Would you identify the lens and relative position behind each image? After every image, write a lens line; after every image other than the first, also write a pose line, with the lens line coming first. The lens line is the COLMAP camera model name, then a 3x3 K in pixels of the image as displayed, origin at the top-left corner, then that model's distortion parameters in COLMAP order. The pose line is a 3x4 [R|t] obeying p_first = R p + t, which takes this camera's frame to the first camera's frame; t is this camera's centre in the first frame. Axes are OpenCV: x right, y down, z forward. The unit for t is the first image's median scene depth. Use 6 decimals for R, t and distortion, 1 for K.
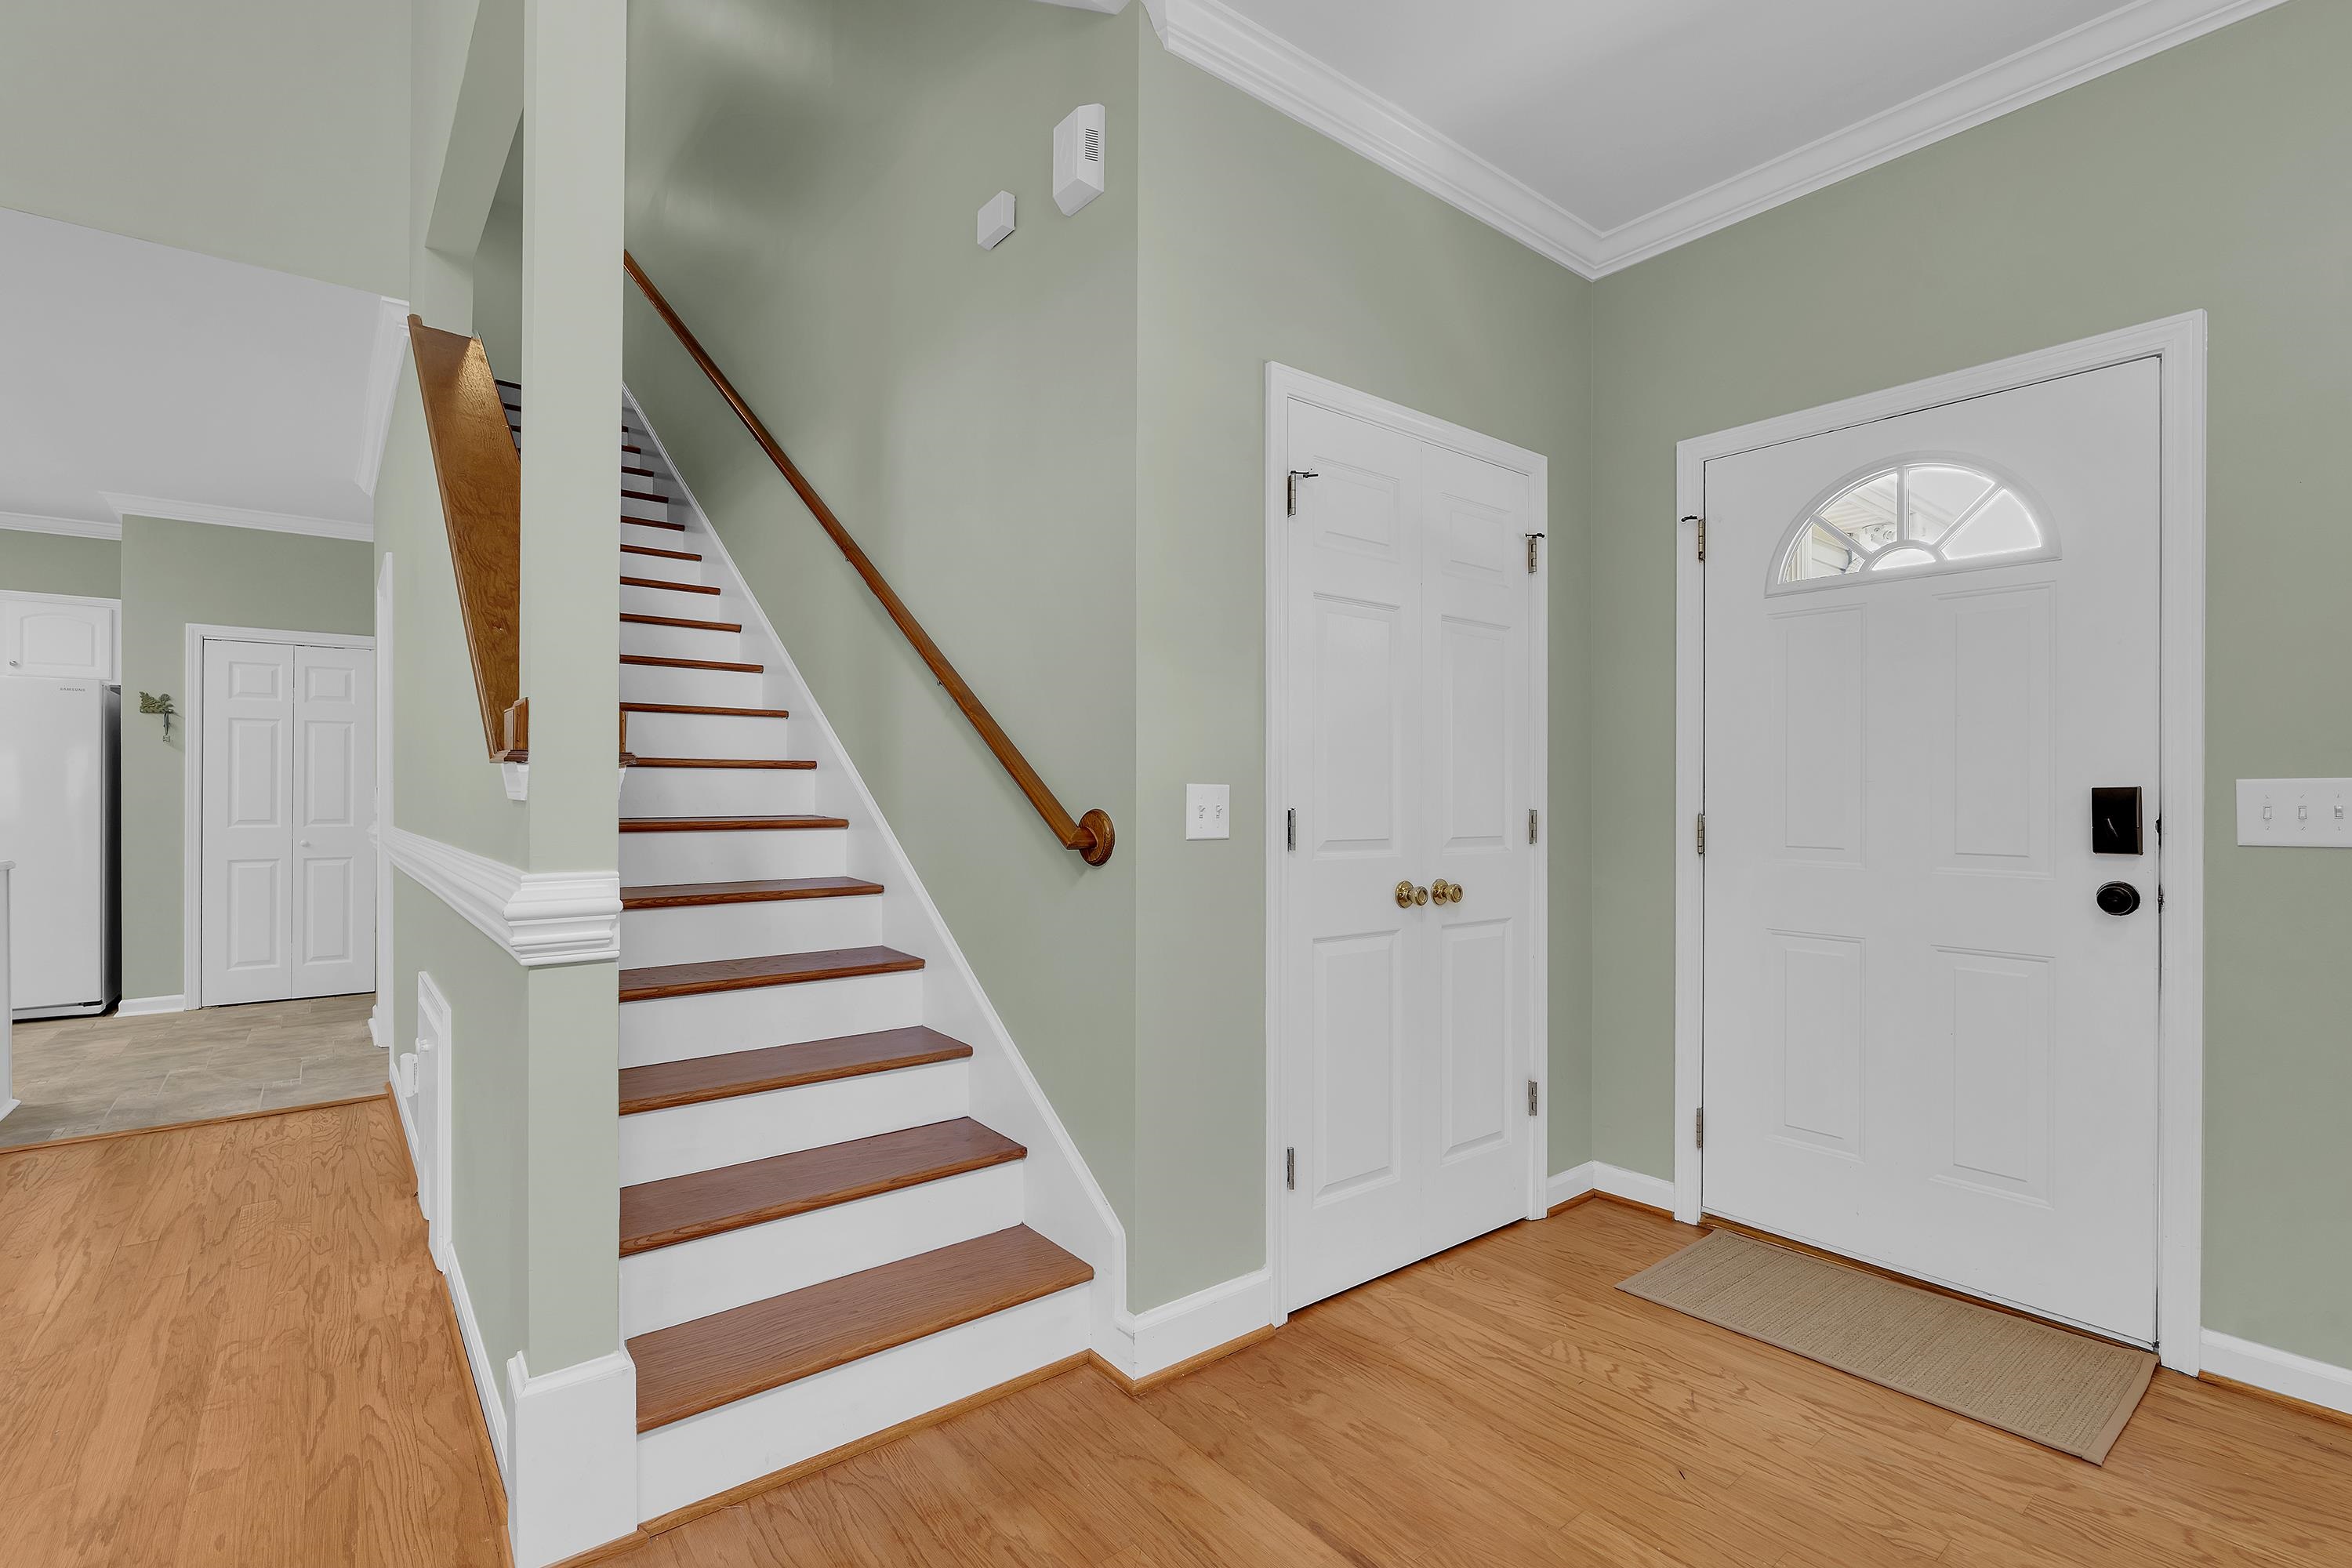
lens RADIAL K [[1049.0, 0, 1173.7], [0, 1049.0, 788.1], [0, 0, 1]] dist [-0.003994, -0.000131]
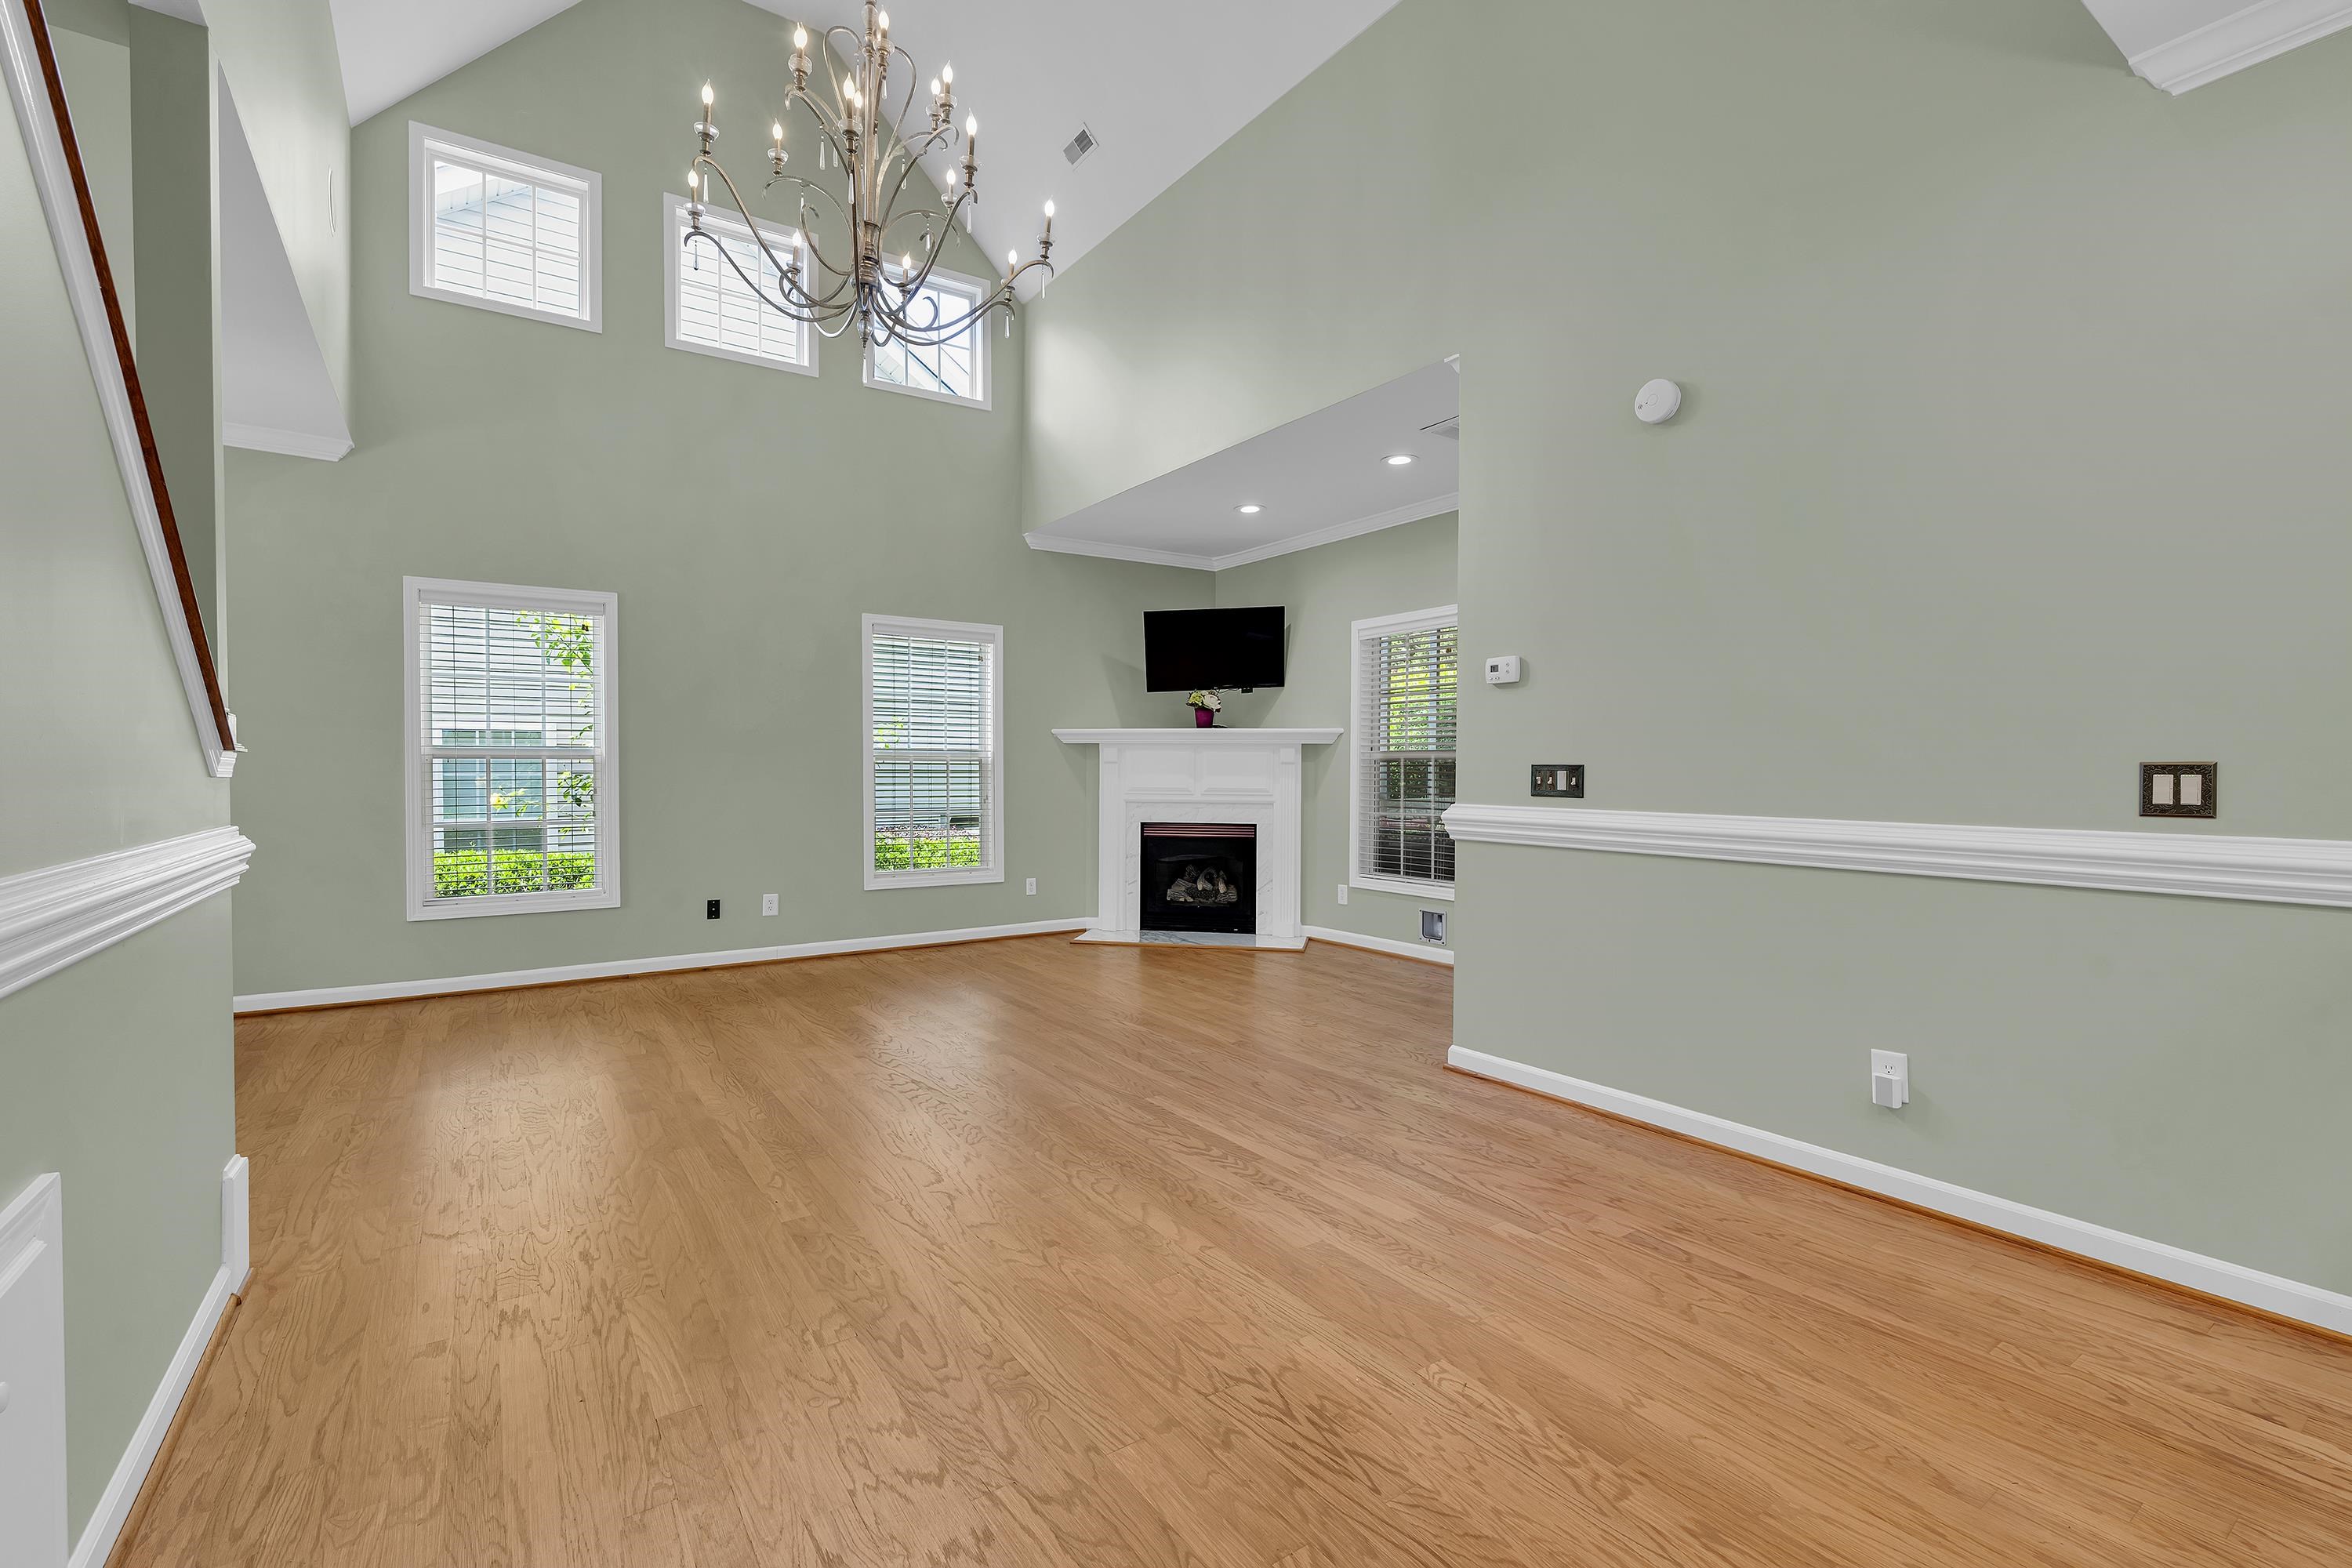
lens RADIAL K [[1021.9, 0, 1160.7], [0, 1021.9, 787.7], [0, 0, 1]] dist [-0.002606, 0.000073]
pose [[-0.995699, -0.000527, 0.092642, -1.143425], [0.000824, 0.999894, 0.014544, 0.005443], [-0.092640, 0.014558, -0.995593, 1.277917]]
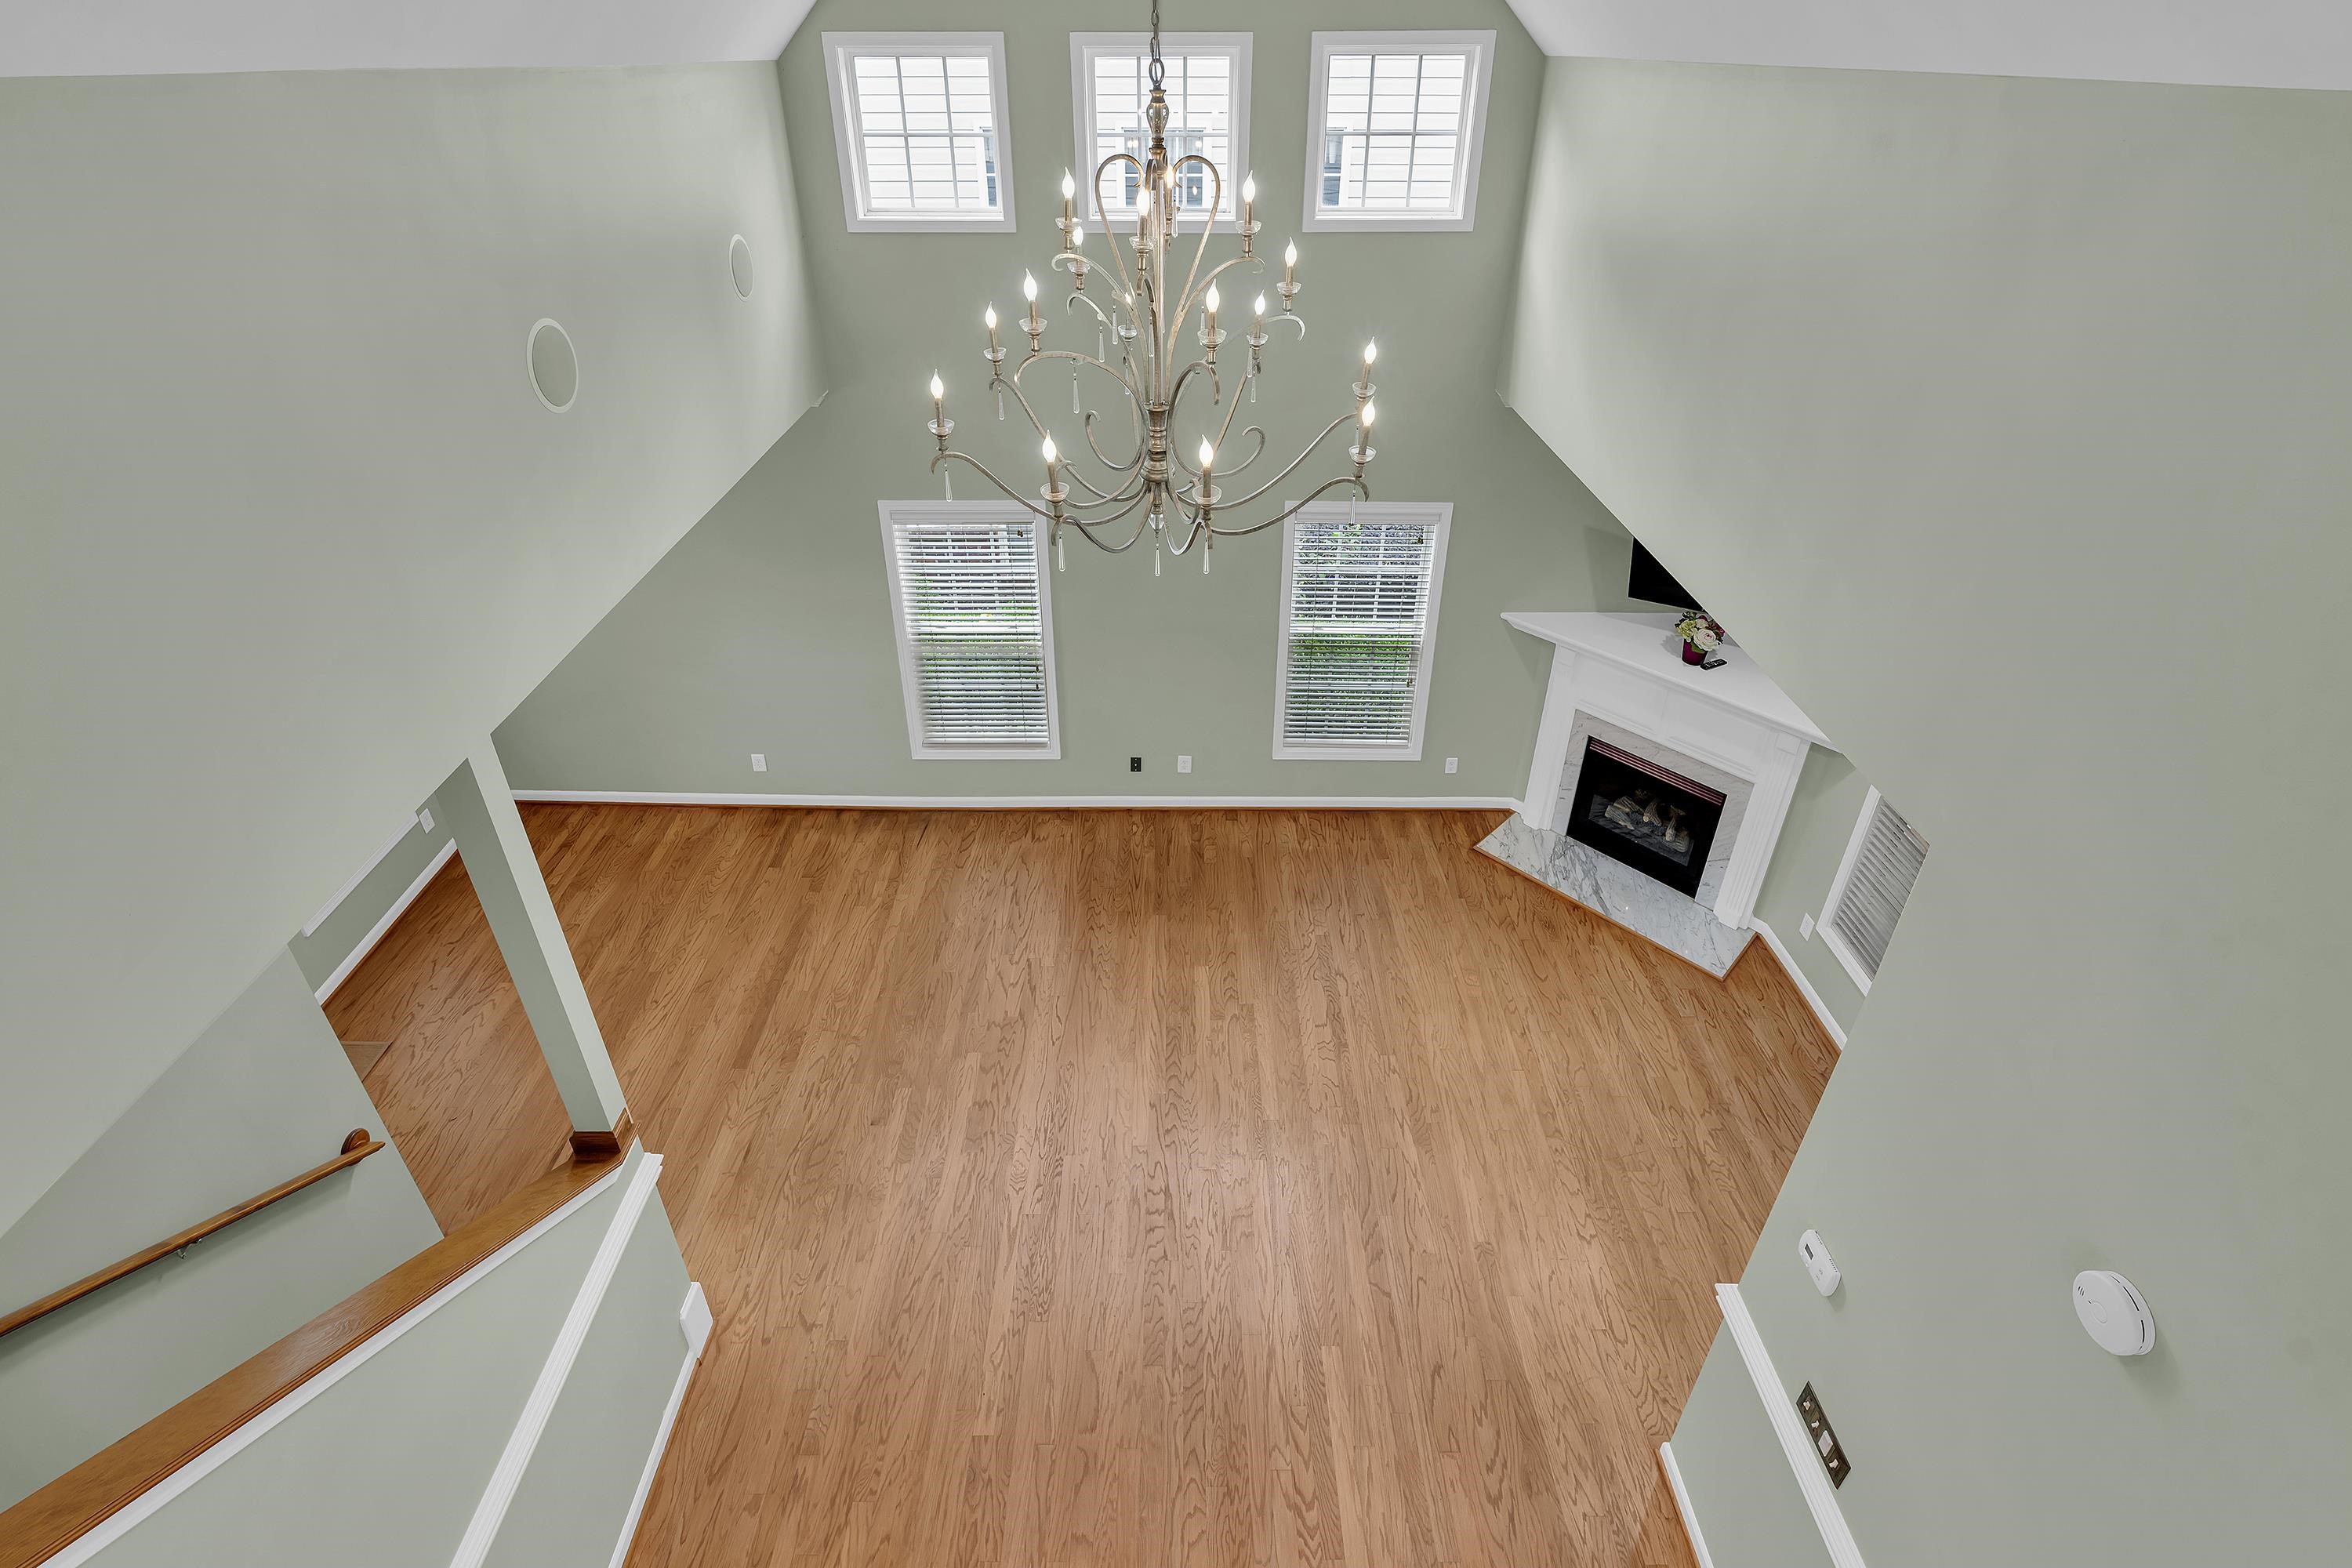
lens RADIAL K [[1075.5, 0, 1173.5], [0, 1075.5, 639.8], [0, 0, 1]] dist [-0.002496, 0.000123]
pose [[-0.778203, -0.295008, 0.554410, -1.373655], [0.006527, 0.878953, 0.476864, -1.123508], [-0.627979, 0.374716, -0.682078, 0.791678]]
